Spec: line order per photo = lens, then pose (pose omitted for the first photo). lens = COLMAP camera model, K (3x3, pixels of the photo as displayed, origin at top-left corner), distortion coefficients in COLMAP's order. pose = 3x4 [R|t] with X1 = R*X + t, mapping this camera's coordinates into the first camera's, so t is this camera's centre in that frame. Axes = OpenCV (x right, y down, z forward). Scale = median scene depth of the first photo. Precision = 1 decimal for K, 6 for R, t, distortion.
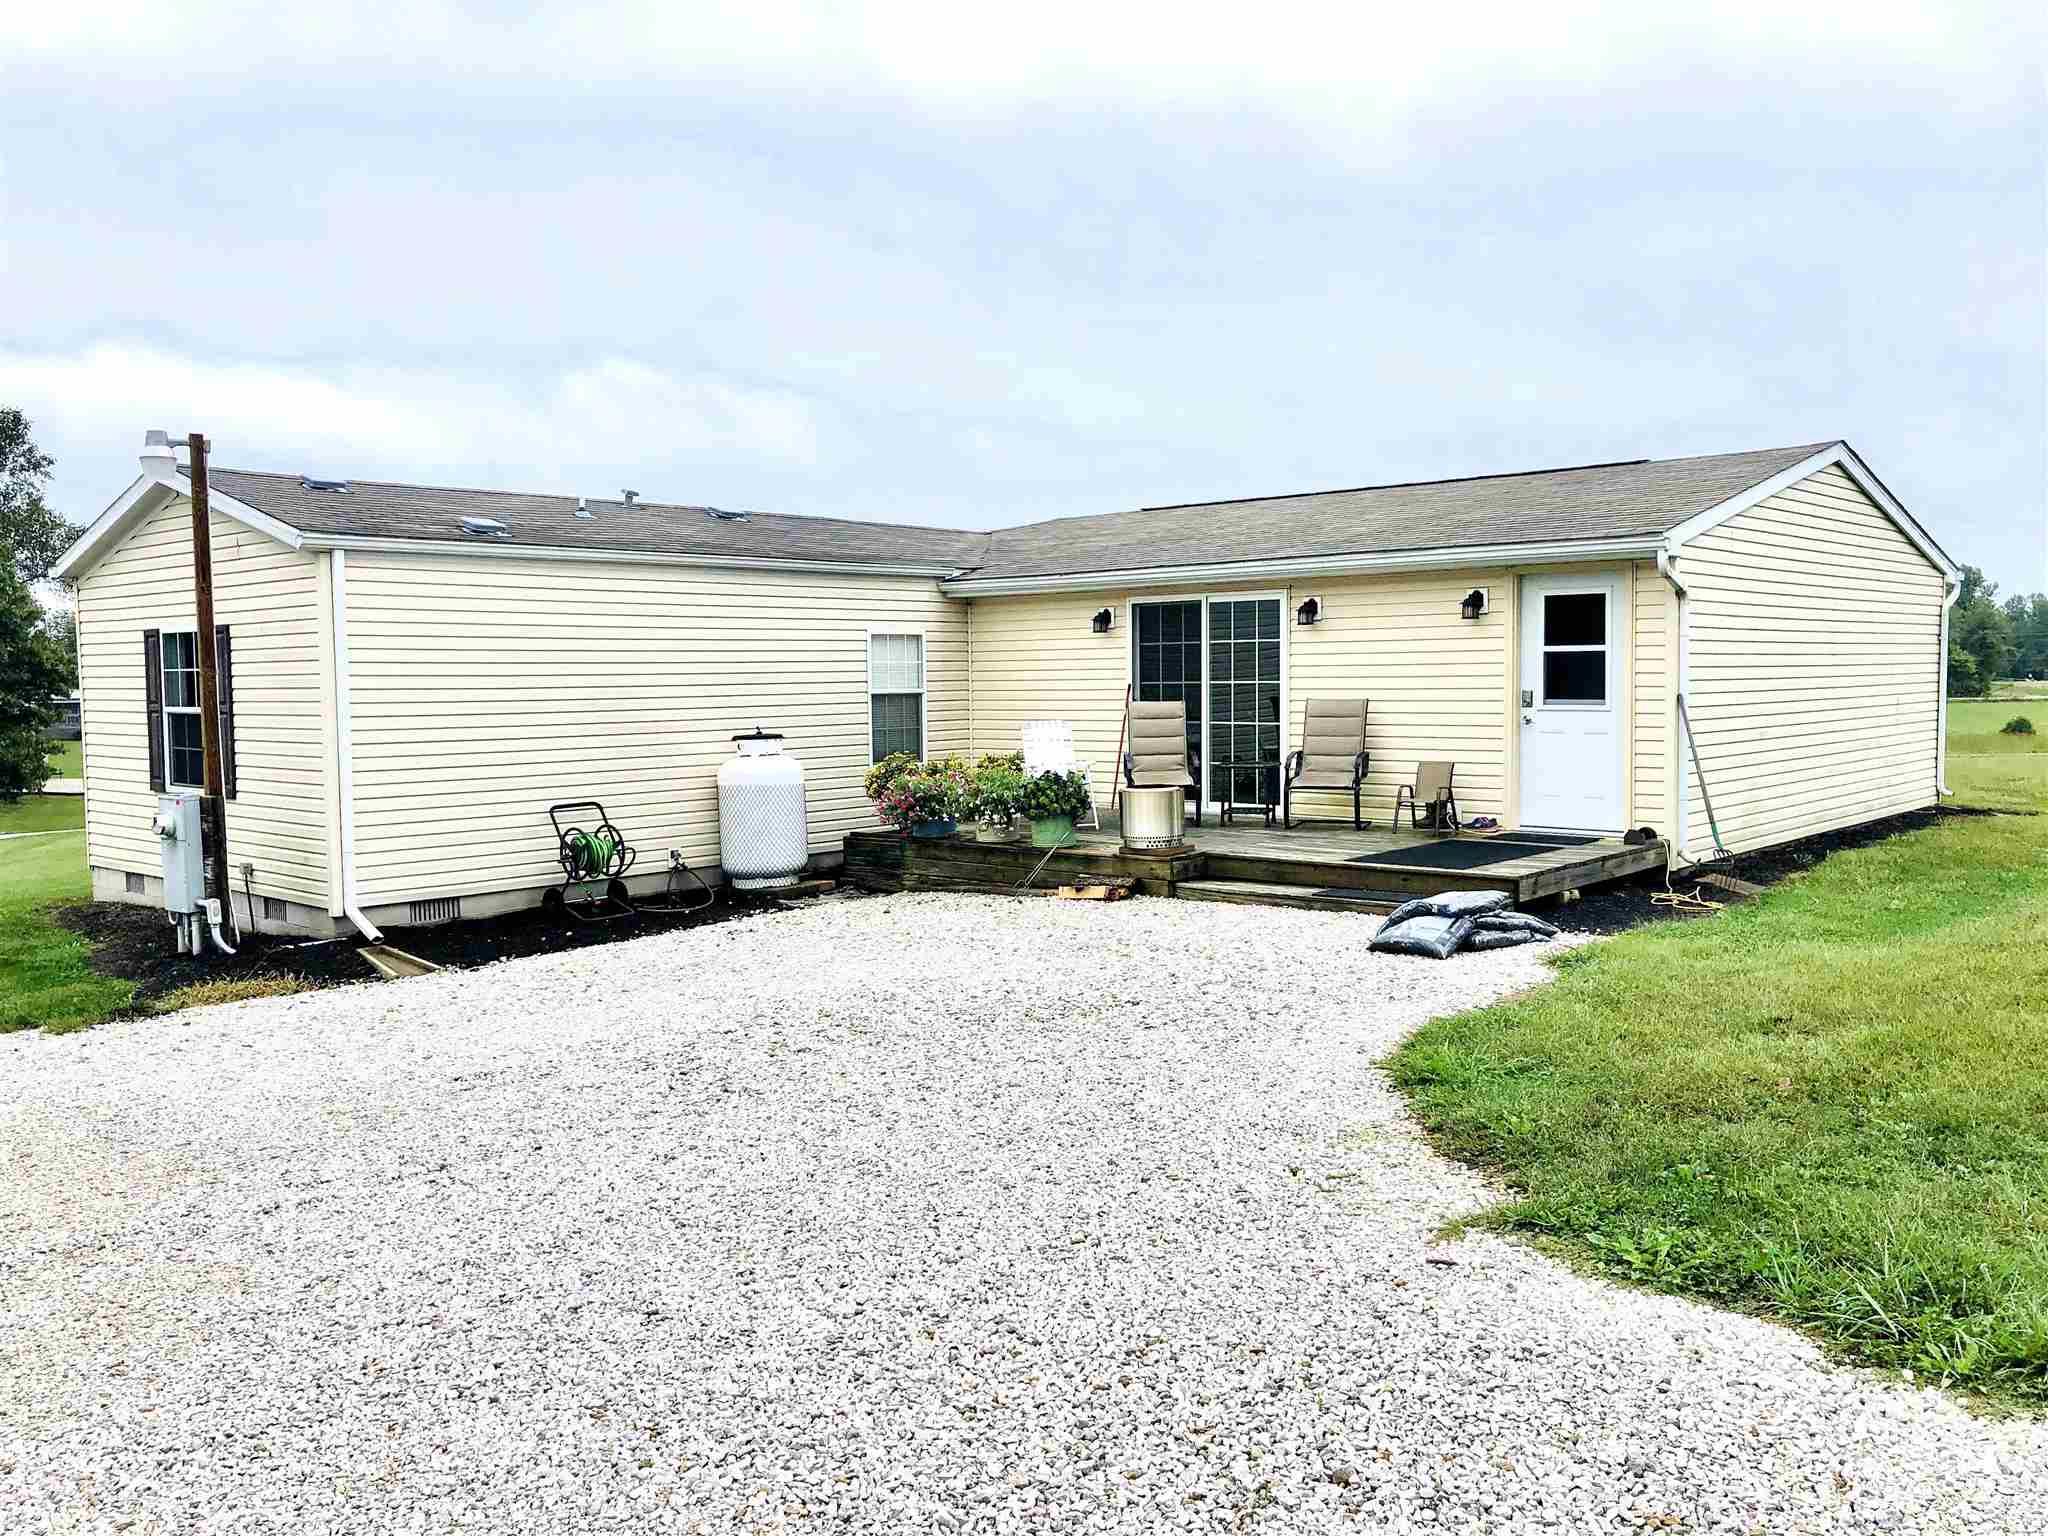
lens RADIAL K [[1666.1, 0, 1024.0], [0, 1666.1, 768.0], [0, 0, 1]] dist [0.001773, 0.000864]
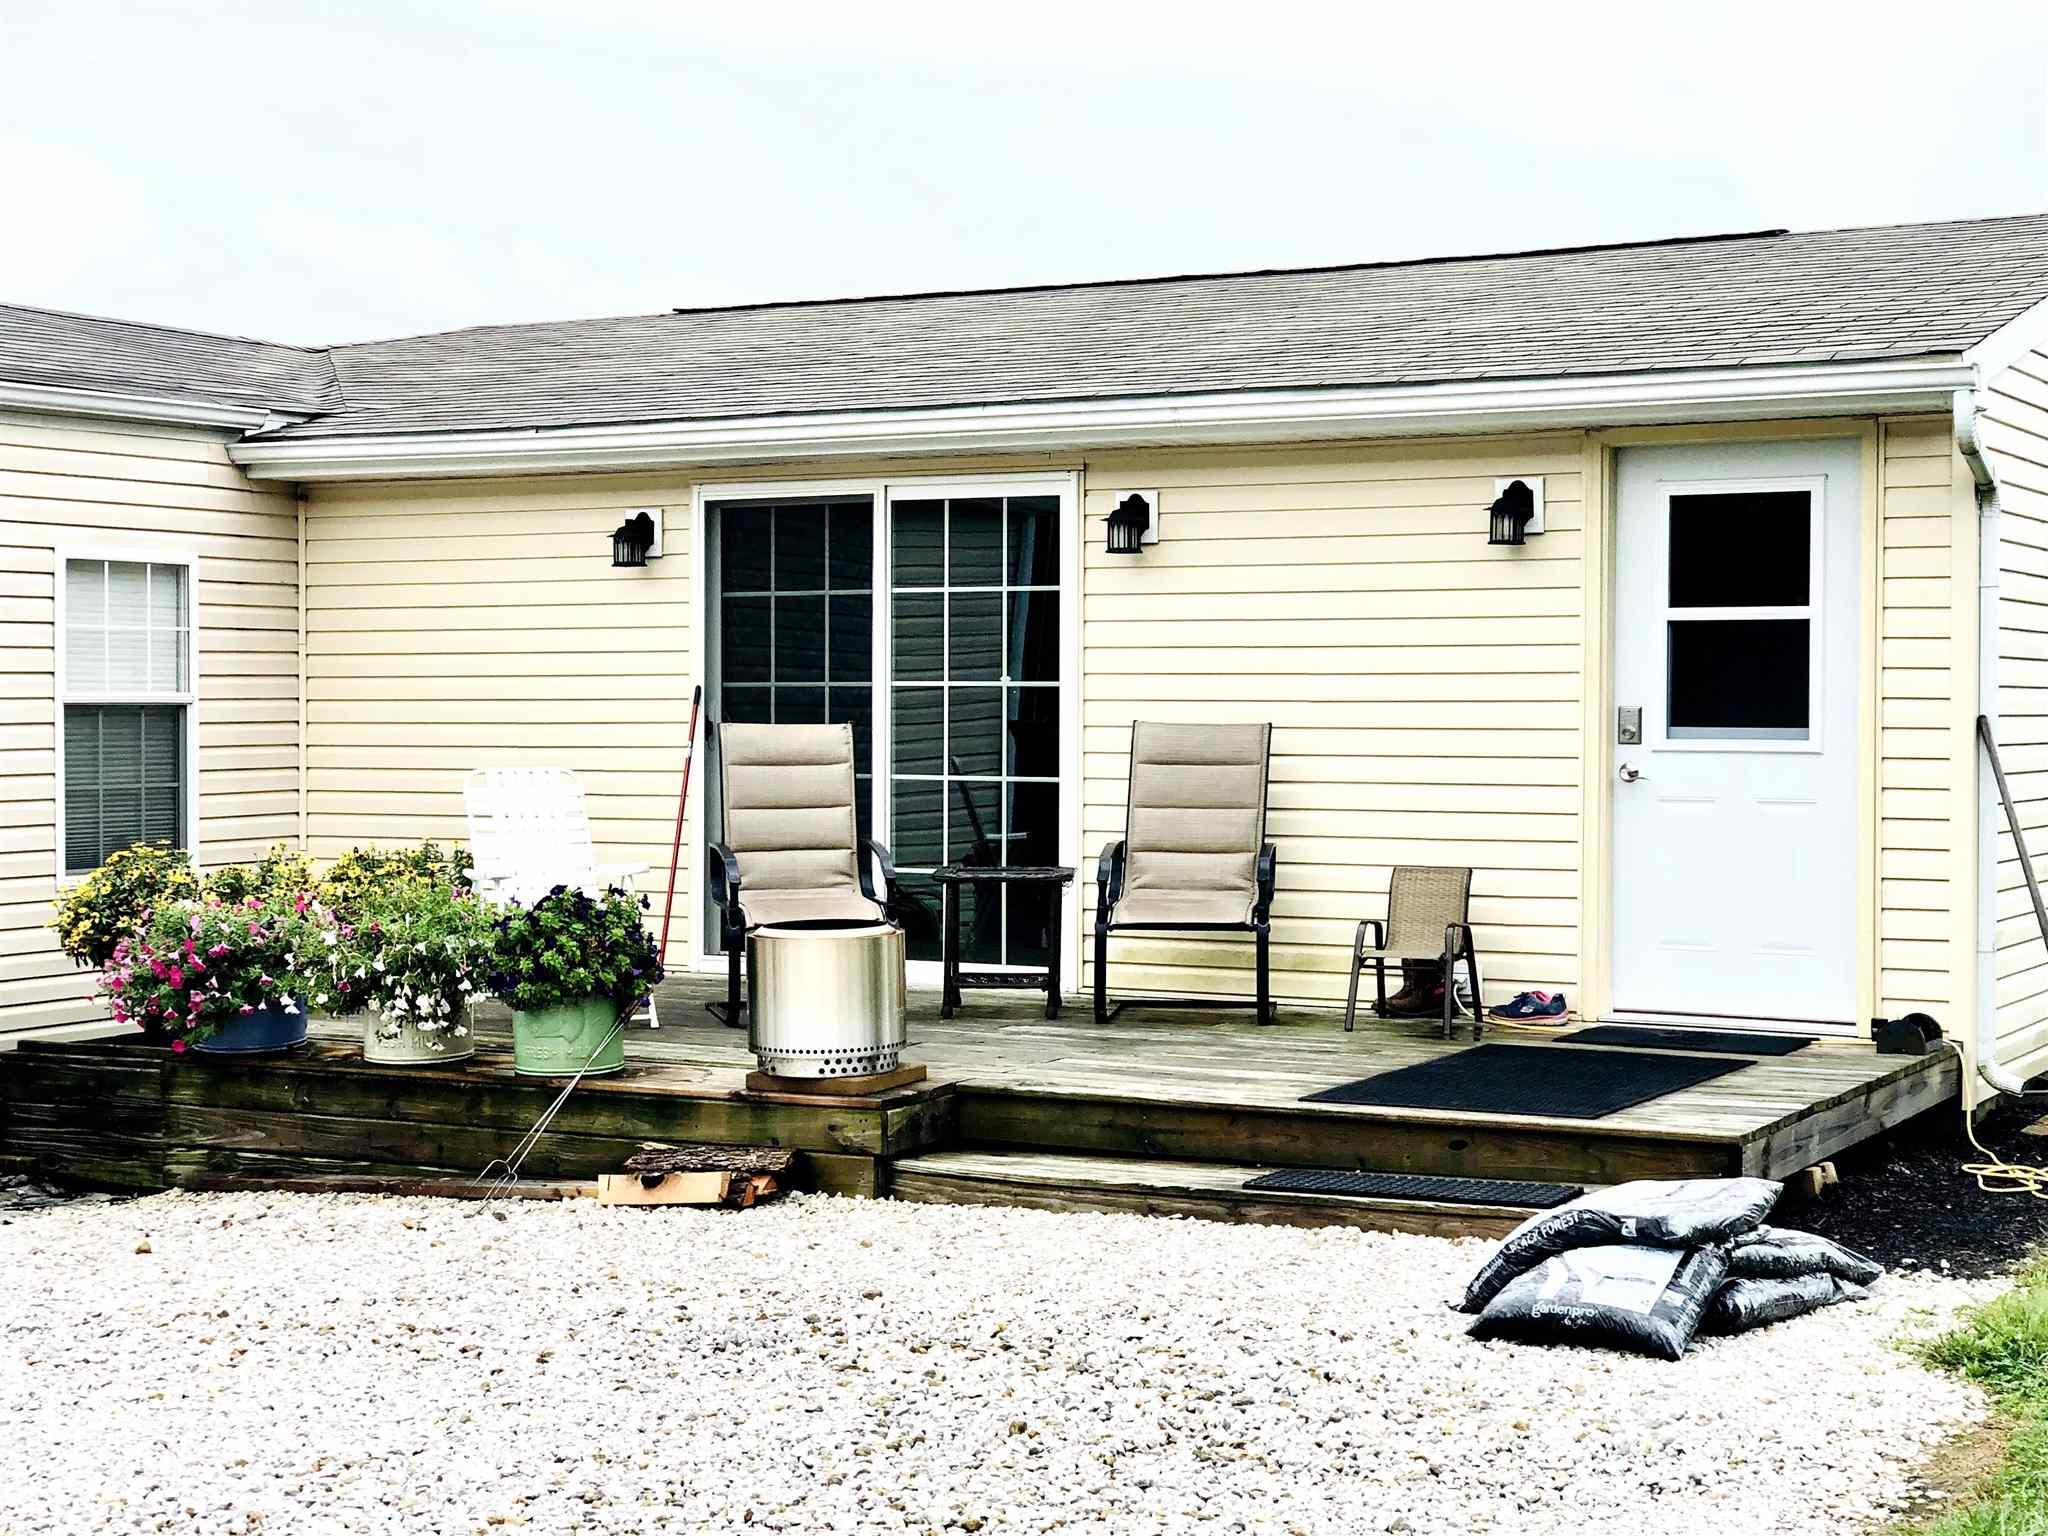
lens RADIAL K [[3176.7, 0, 1024.0], [0, 3176.7, 768.0], [0, 0, 1]] dist [0.053904, 0.099149]
pose [[0.971288, 0.008403, 0.237758, -0.057910], [0.000637, 0.999281, -0.037918, 0.002106], [-0.237905, 0.036981, 0.970584, 0.210377]]
